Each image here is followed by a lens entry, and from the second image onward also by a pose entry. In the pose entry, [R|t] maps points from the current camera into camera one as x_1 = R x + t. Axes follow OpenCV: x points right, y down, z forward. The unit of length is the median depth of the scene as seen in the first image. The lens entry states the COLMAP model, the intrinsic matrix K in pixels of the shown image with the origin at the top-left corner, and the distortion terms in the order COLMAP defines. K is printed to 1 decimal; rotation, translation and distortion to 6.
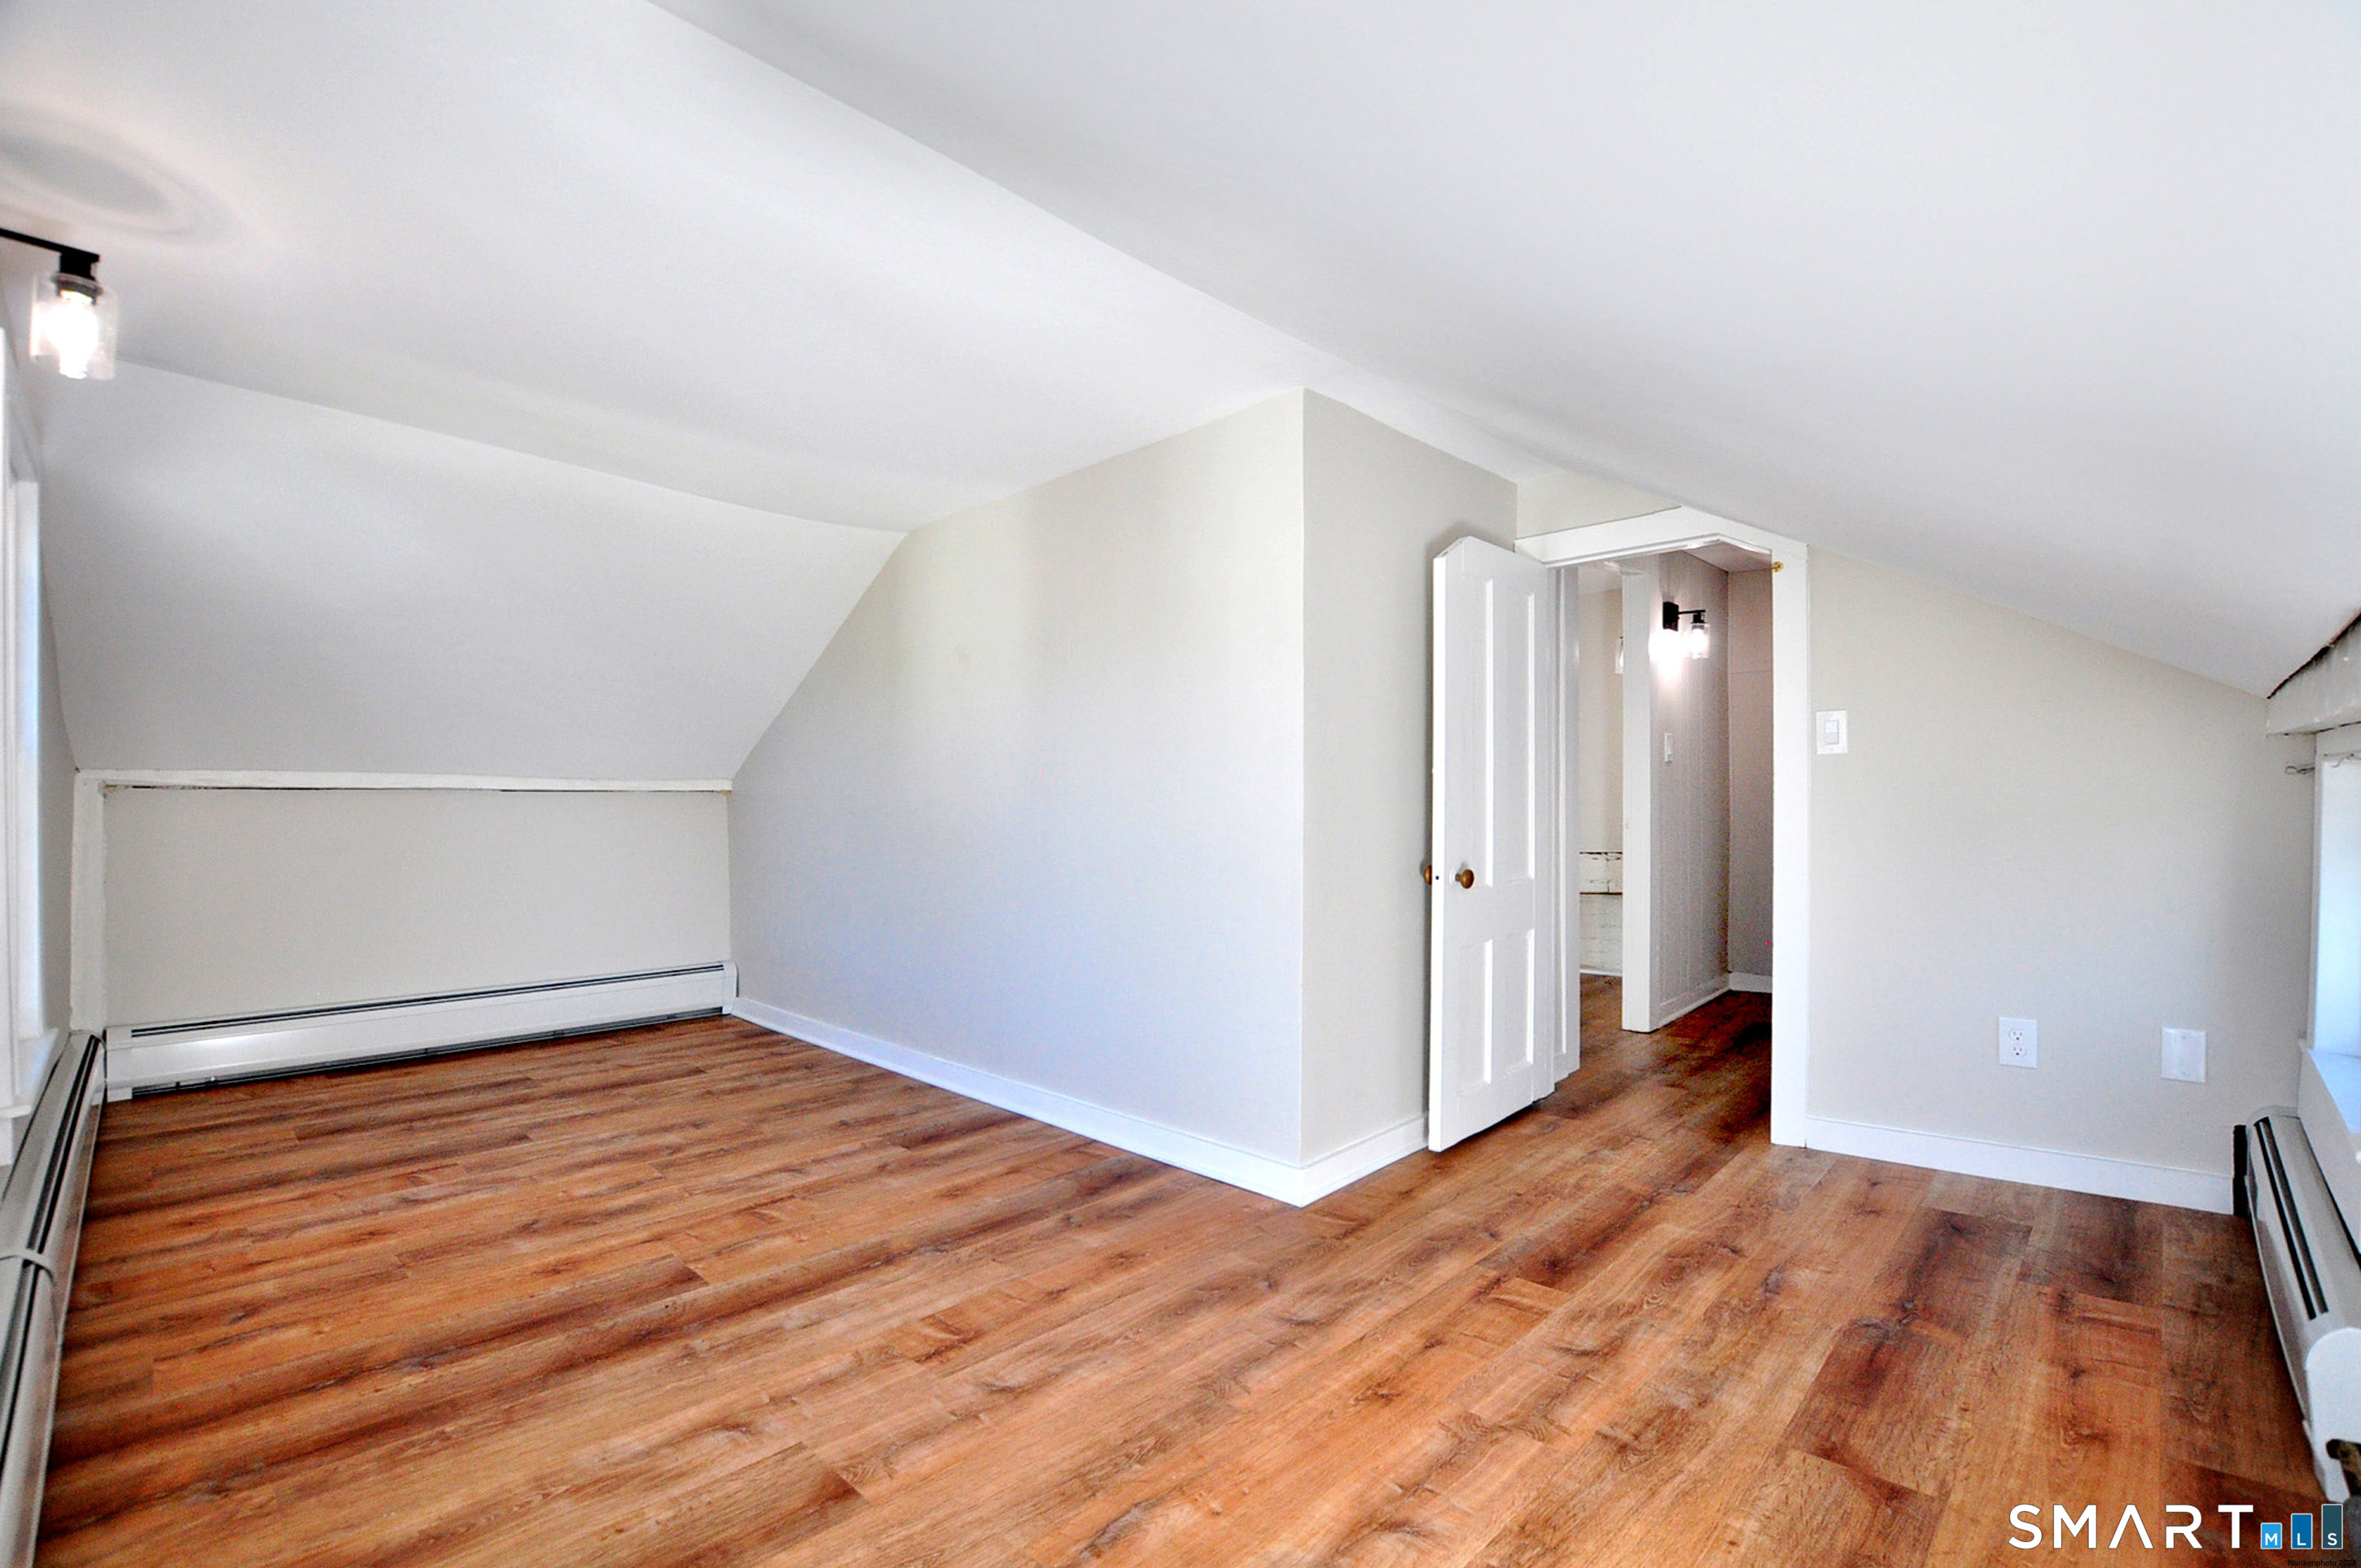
lens RADIAL K [[1061.7, 0, 1160.2], [0, 1061.7, 794.8], [0, 0, 1]] dist [-0.036420, 0.009292]
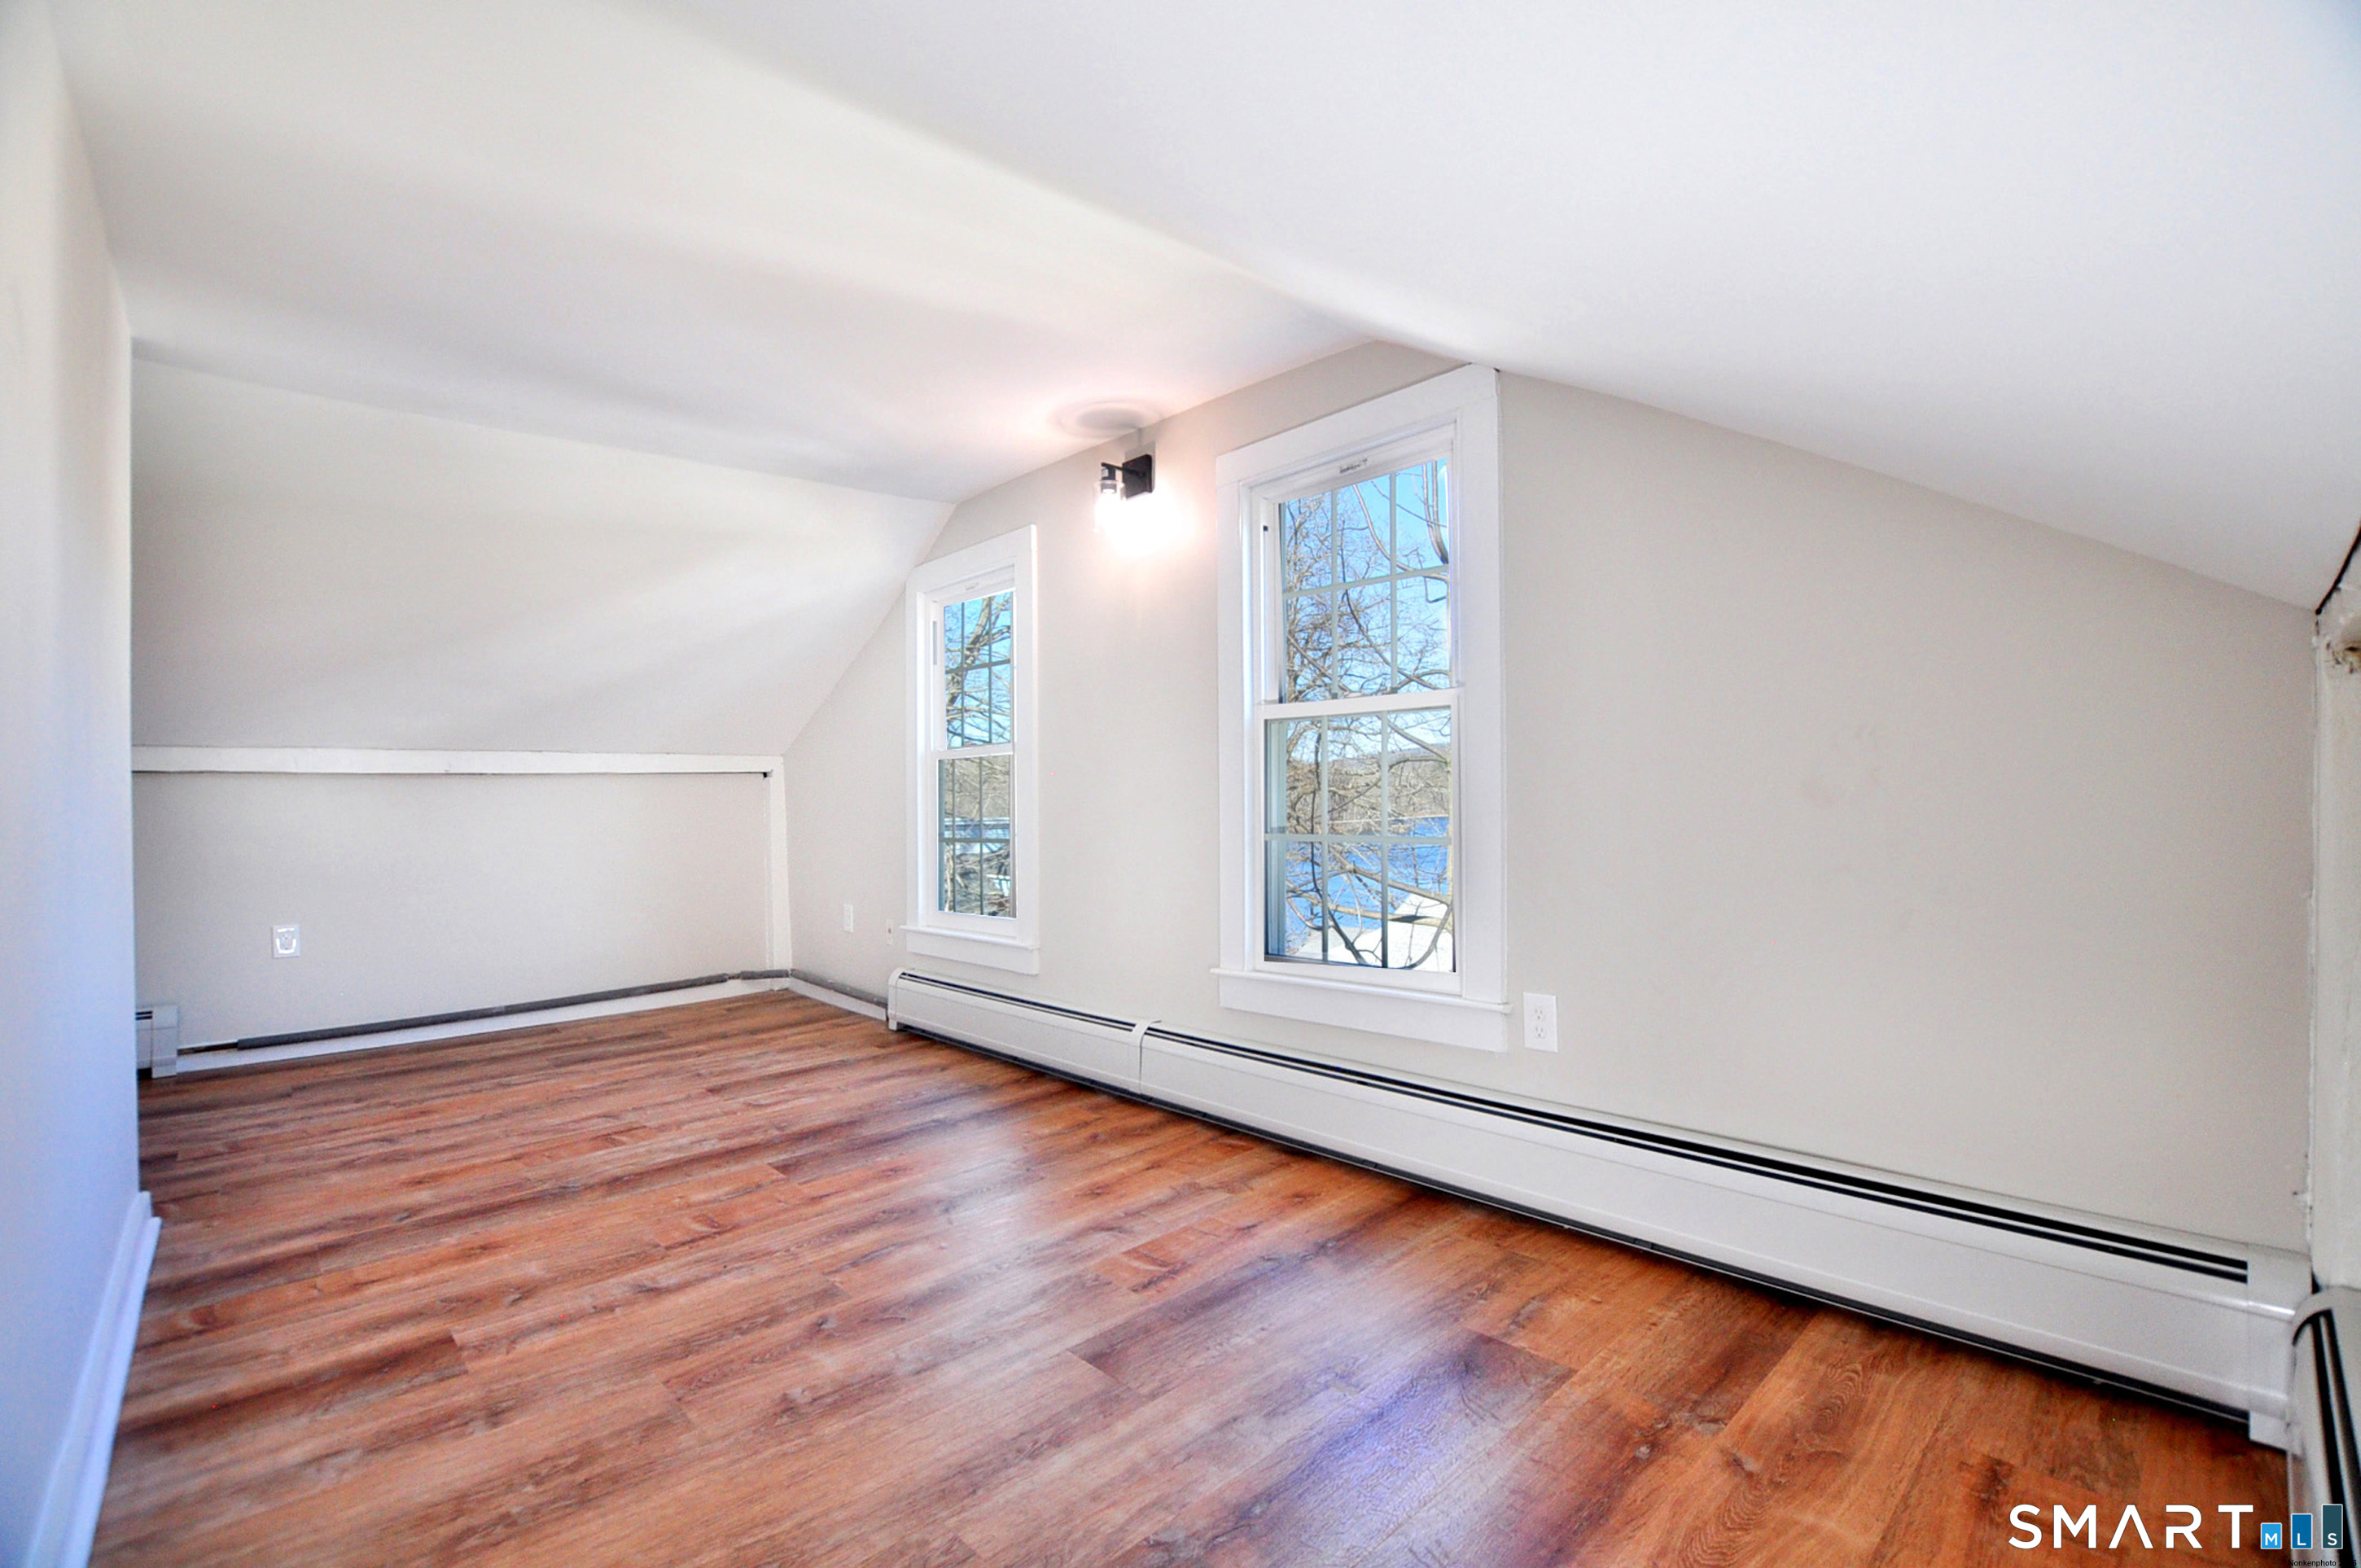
lens RADIAL K [[1061.7, 0, 1160.2], [0, 1061.7, 794.8], [0, 0, 1]] dist [-0.036420, 0.009292]
pose [[-0.997958, 0.033963, 0.054096, -0.891849], [0.033346, 0.999369, -0.012262, 0.050571], [-0.054478, -0.010433, -0.998460, 2.029537]]
